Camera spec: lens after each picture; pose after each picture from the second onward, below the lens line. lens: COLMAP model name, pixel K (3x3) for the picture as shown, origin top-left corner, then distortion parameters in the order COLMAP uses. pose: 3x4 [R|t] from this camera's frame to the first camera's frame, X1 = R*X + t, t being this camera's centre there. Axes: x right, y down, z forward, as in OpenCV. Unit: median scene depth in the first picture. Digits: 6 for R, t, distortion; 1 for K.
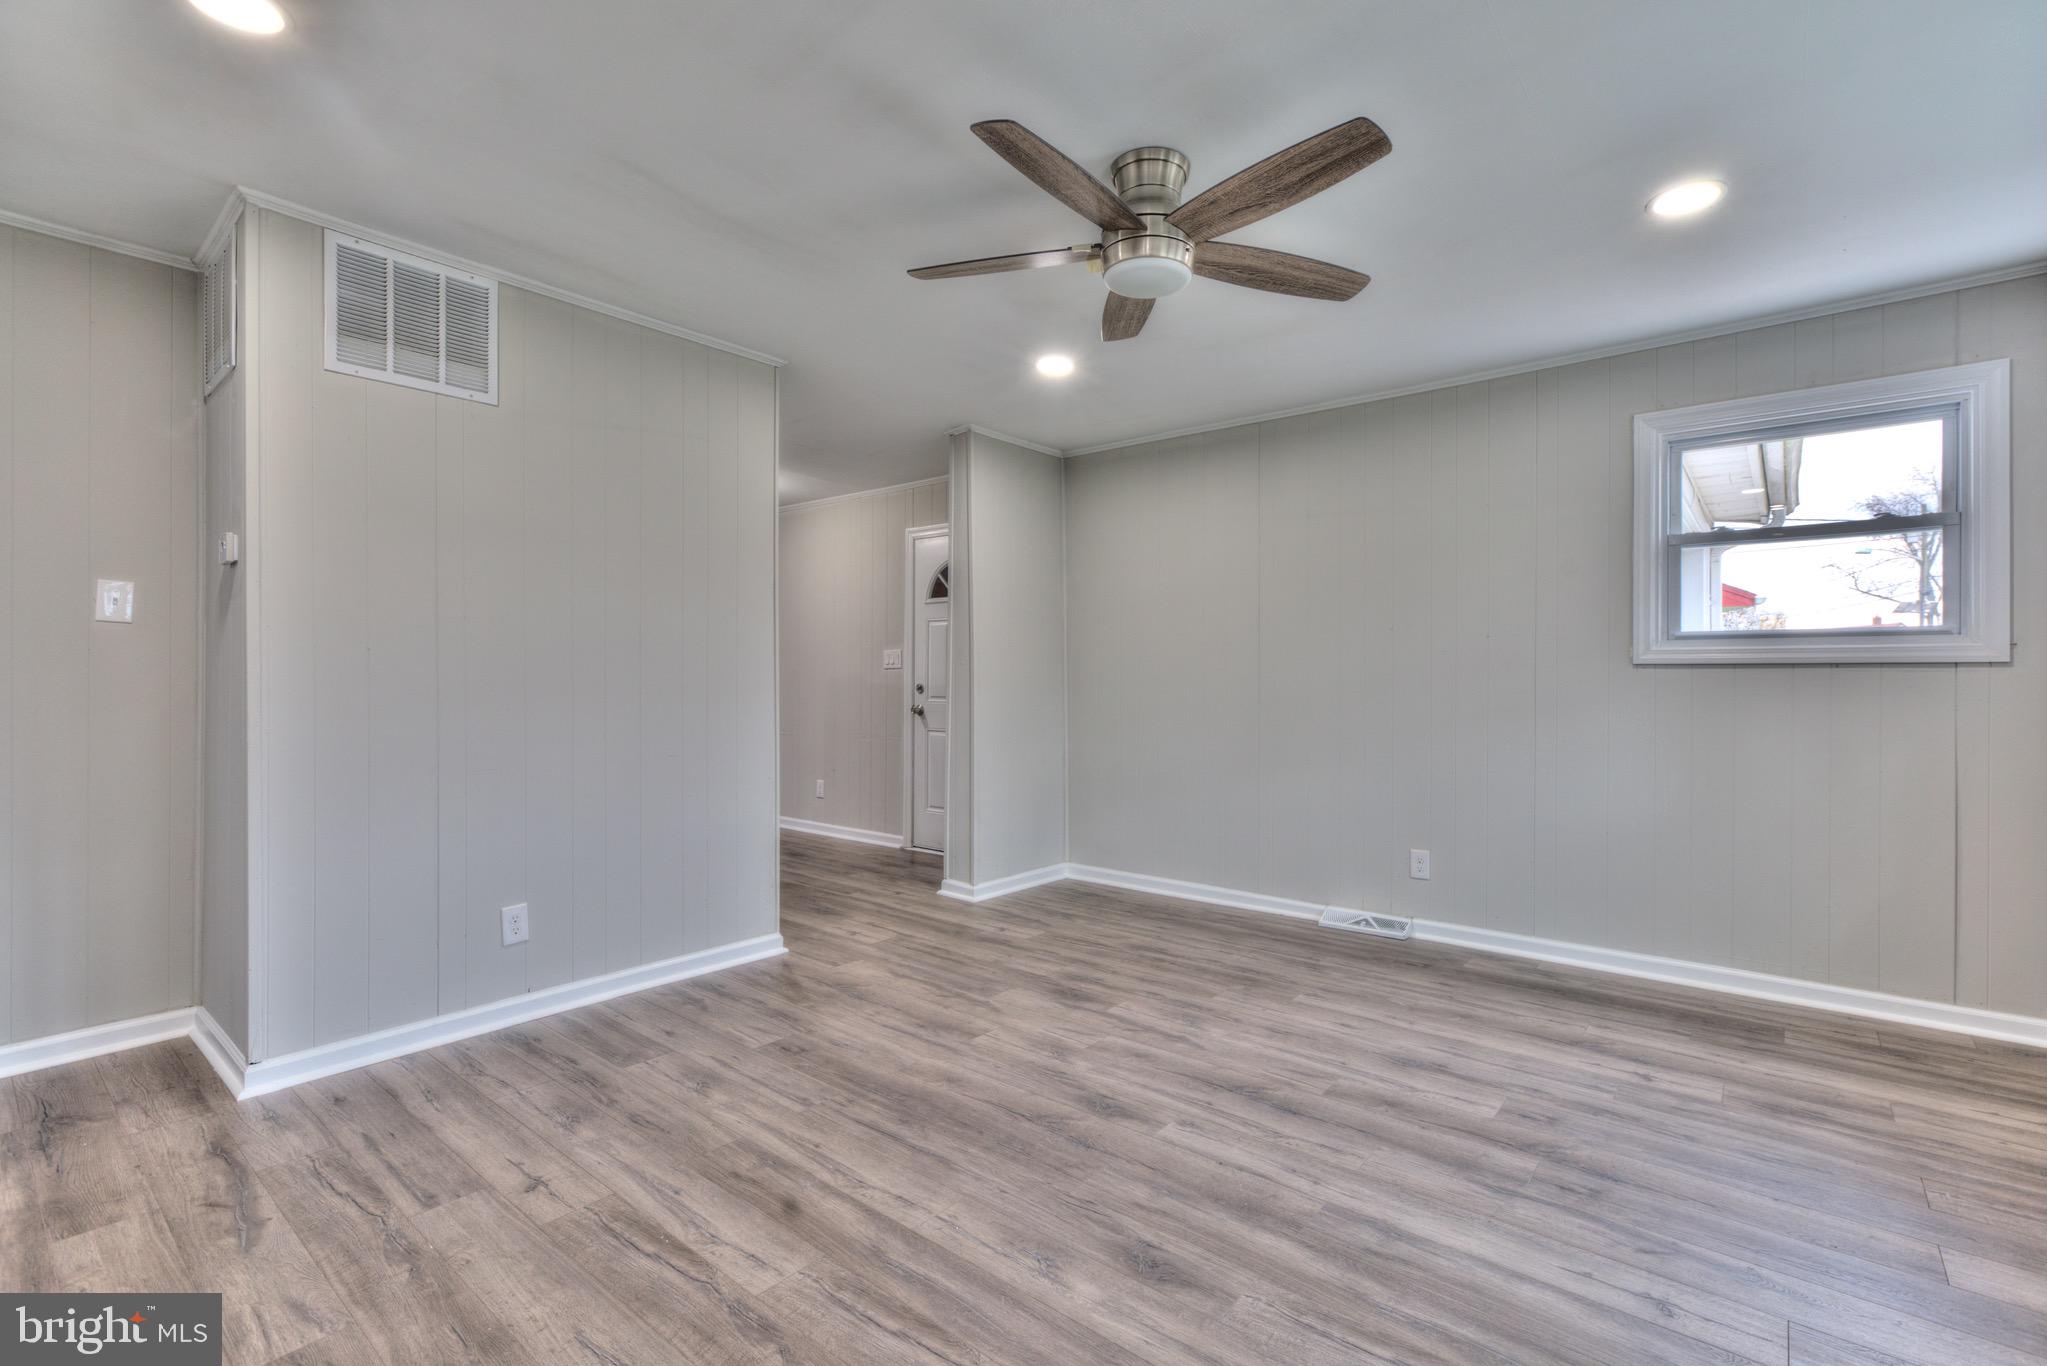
lens RADIAL K [[914.6, 0, 1039.2], [0, 914.6, 674.8], [0, 0, 1]] dist [-0.015399, 0.006135]
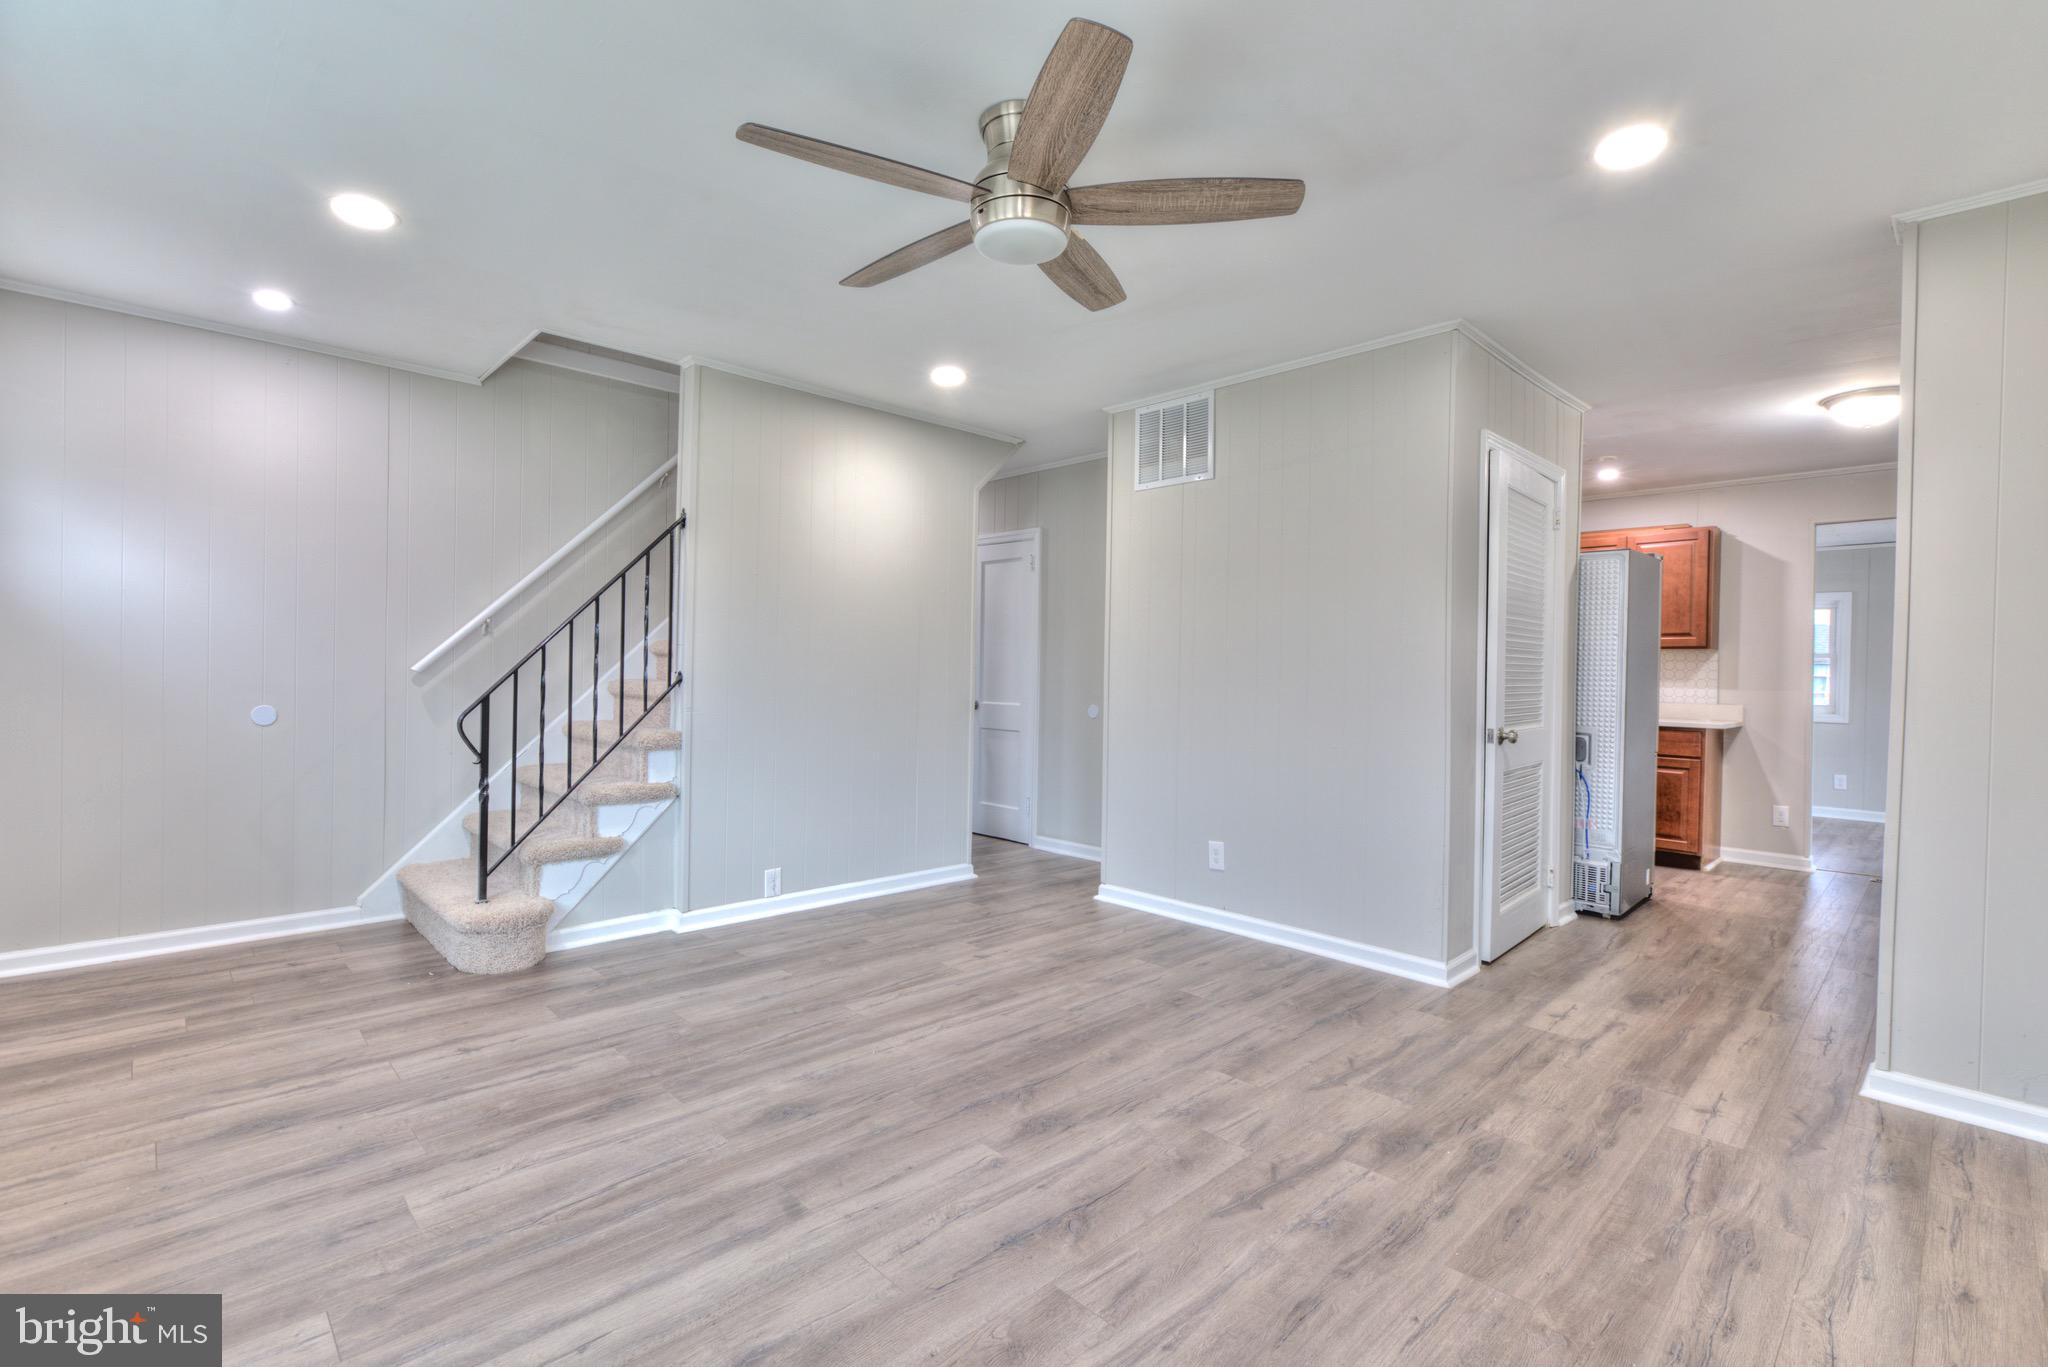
lens RADIAL K [[915.1, 0, 1025.6], [0, 915.1, 677.5], [0, 0, 1]] dist [-0.015399, 0.006135]
pose [[-0.117928, 0.002110, -0.993020, 0.924516], [-0.014422, 0.999889, 0.003838, 0.007119], [0.992917, 0.014774, -0.117884, 0.989877]]
